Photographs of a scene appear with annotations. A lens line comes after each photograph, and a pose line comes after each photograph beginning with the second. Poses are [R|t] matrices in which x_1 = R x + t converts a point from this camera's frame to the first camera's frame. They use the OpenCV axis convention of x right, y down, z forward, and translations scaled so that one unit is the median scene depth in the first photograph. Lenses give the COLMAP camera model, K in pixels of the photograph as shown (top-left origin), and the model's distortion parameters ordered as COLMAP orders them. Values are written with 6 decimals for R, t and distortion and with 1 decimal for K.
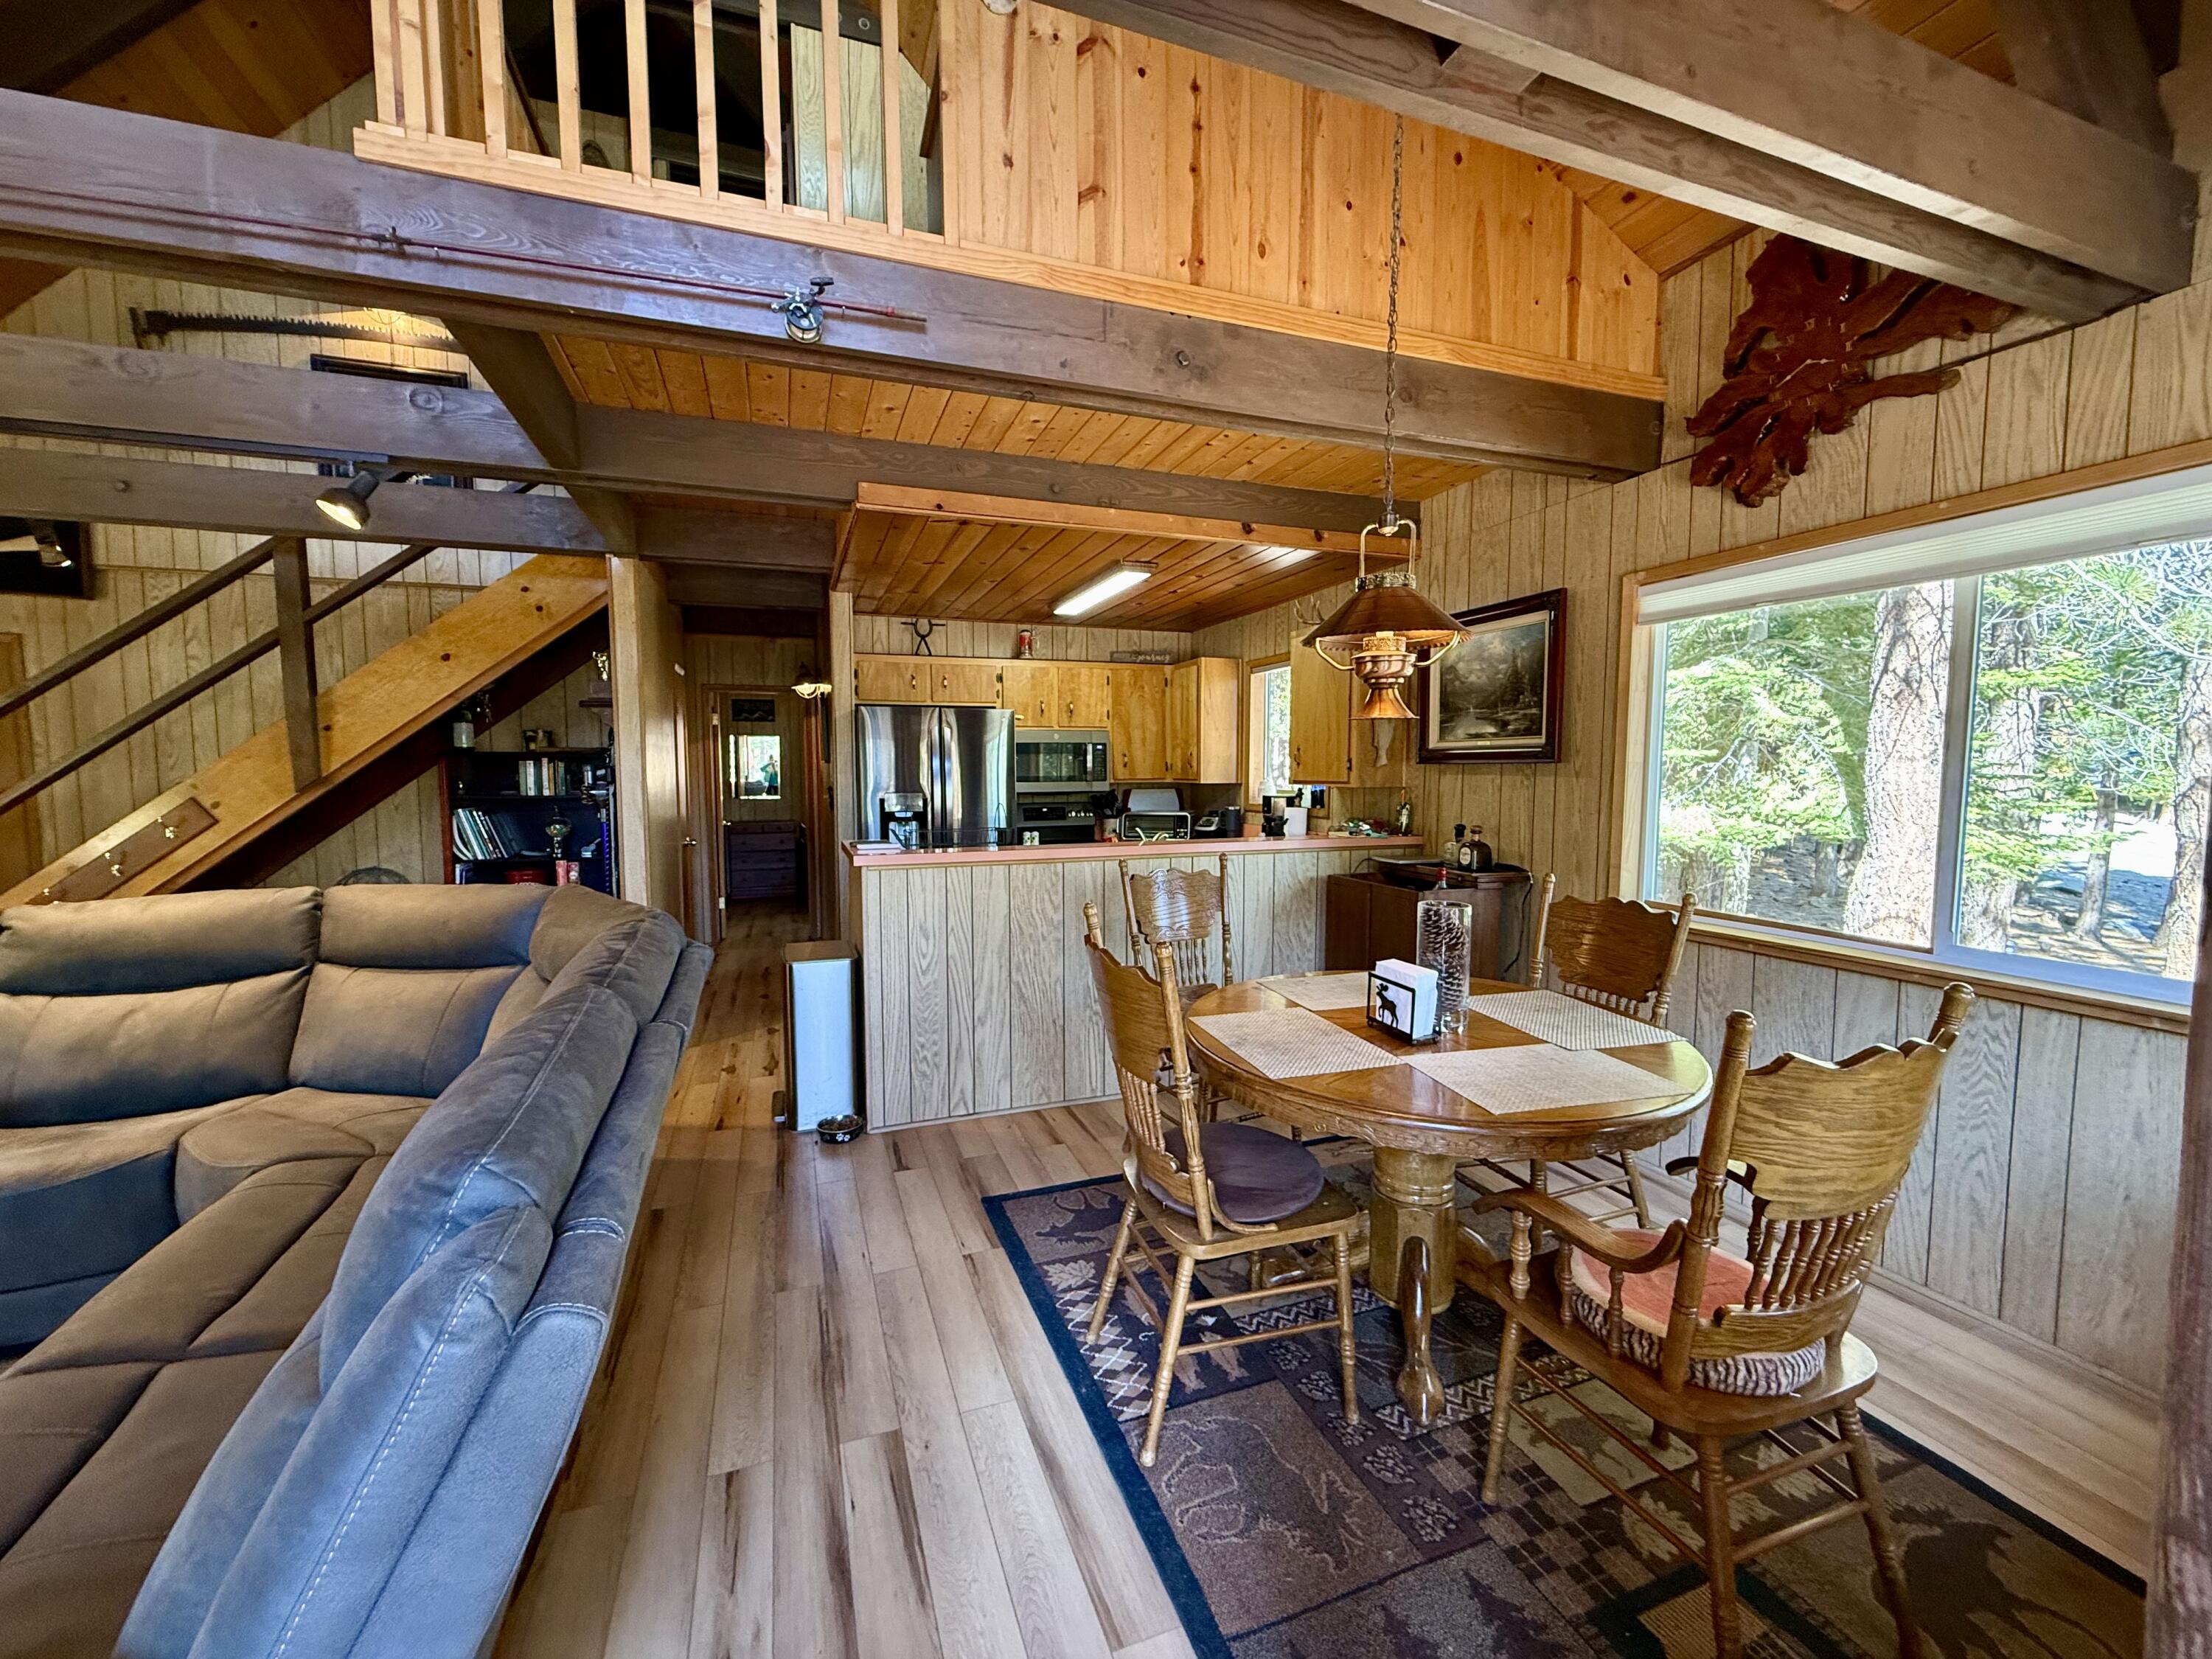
lens RADIAL K [[892.5, 0, 1107.7], [0, 892.5, 831.2], [0, 0, 1]] dist [-0.000059, -0.000031]
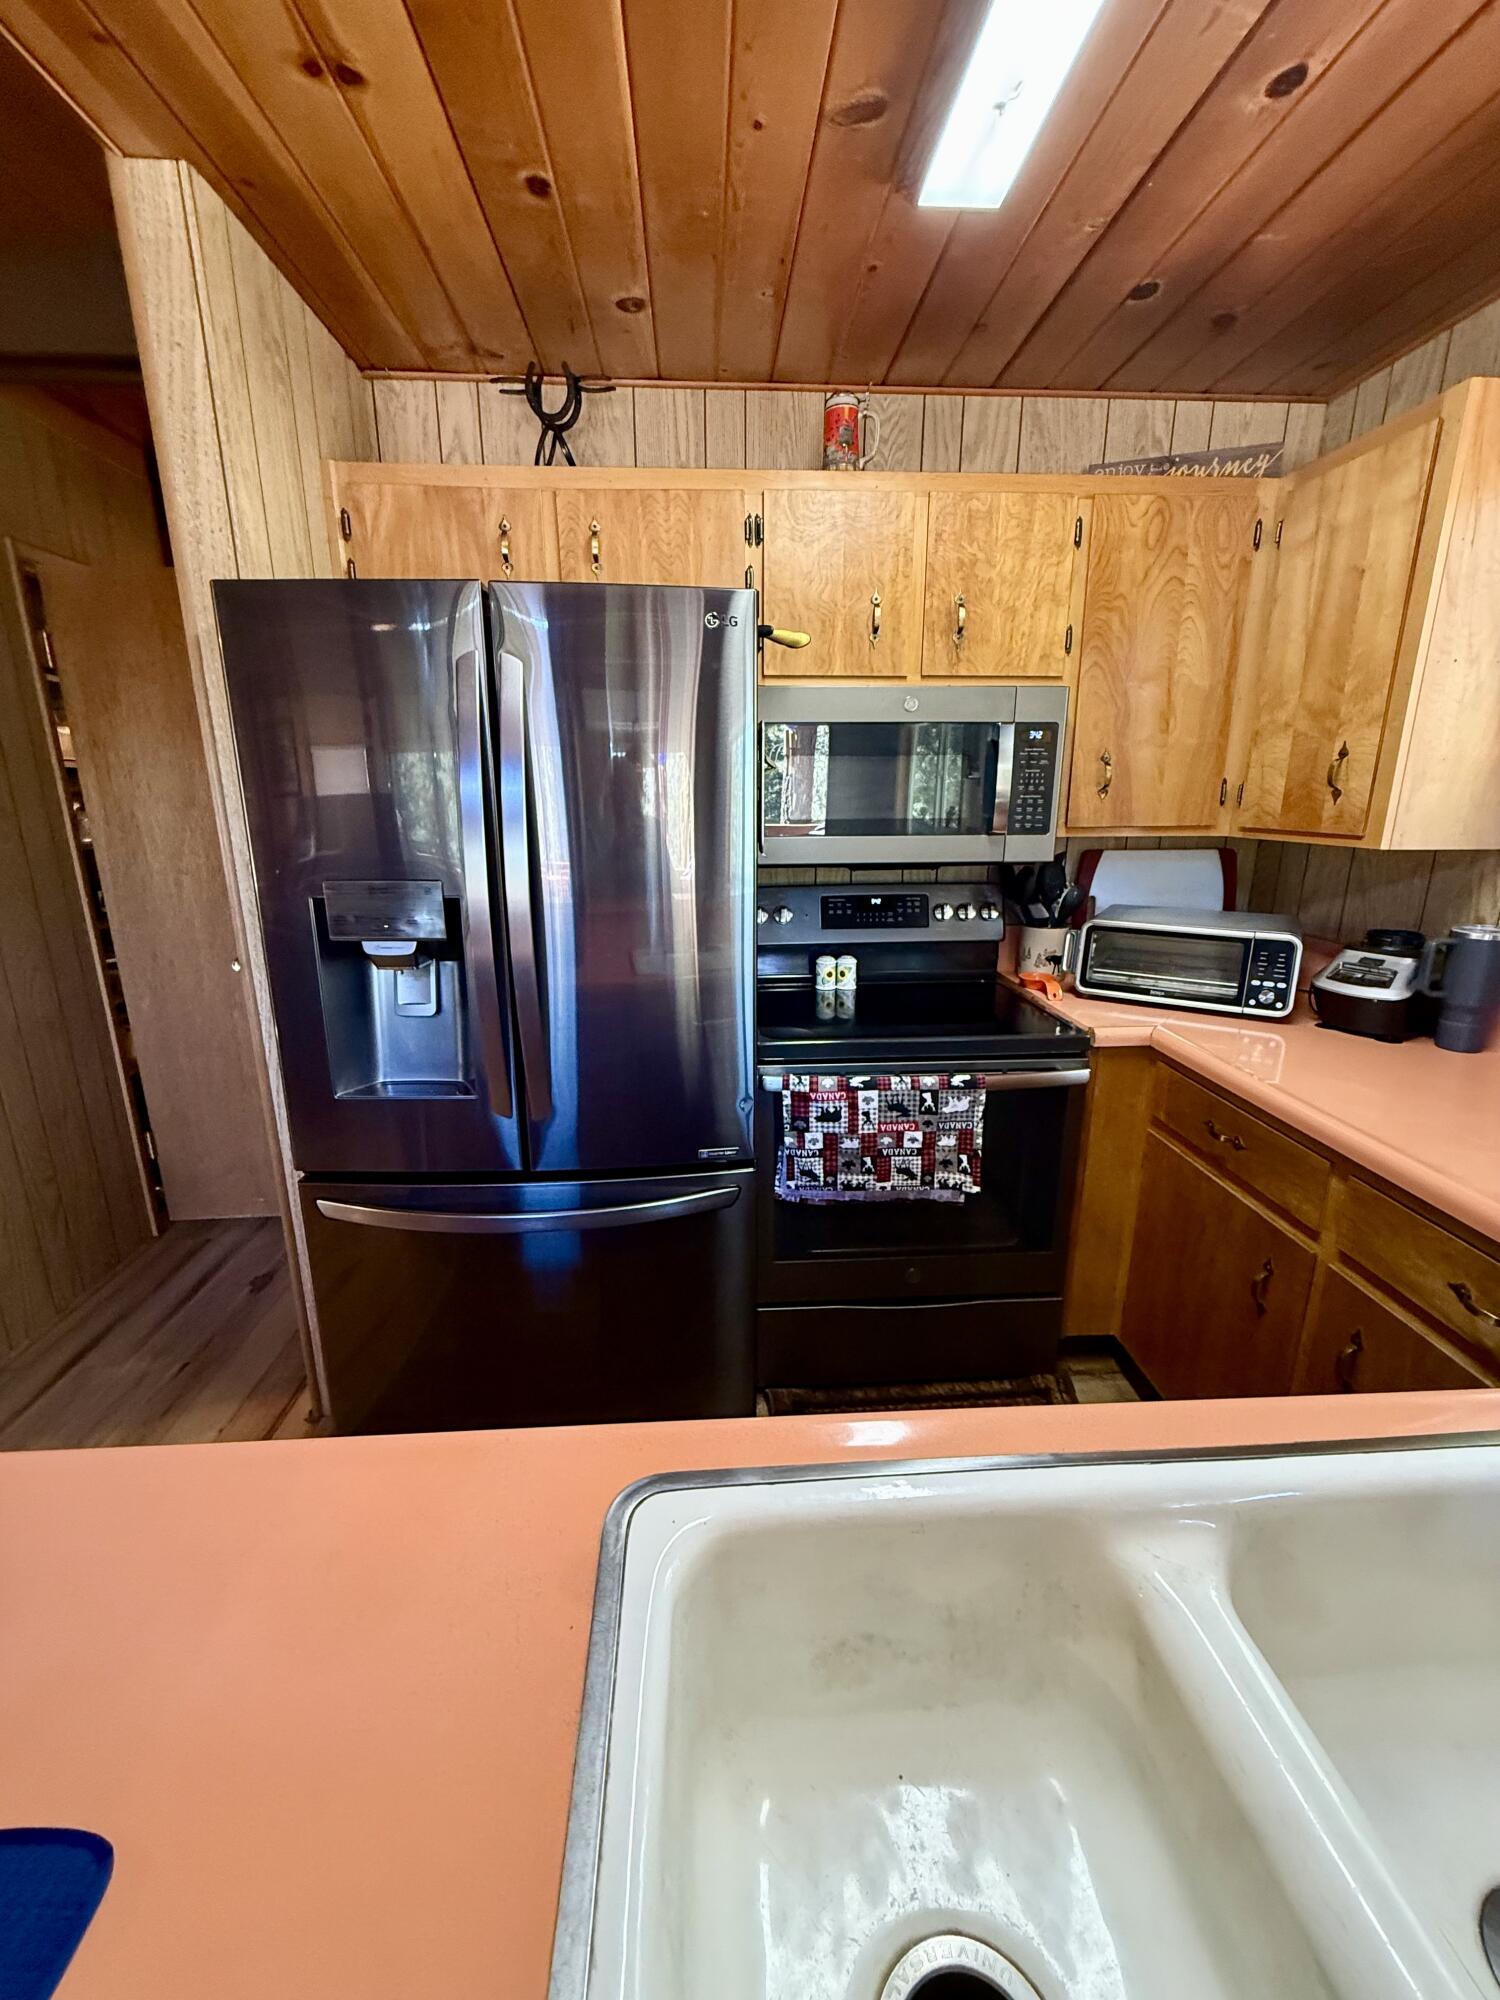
lens RADIAL K [[807.0, 0, 746.0], [0, 807.0, 1004.6], [0, 0, 1]] dist [-0.000059, -0.000031]
pose [[0.956662, 0.076231, -0.281045, -0.020363], [-0.022727, 0.981729, 0.188923, -0.046515], [0.290312, -0.174348, 0.940915, 0.636681]]
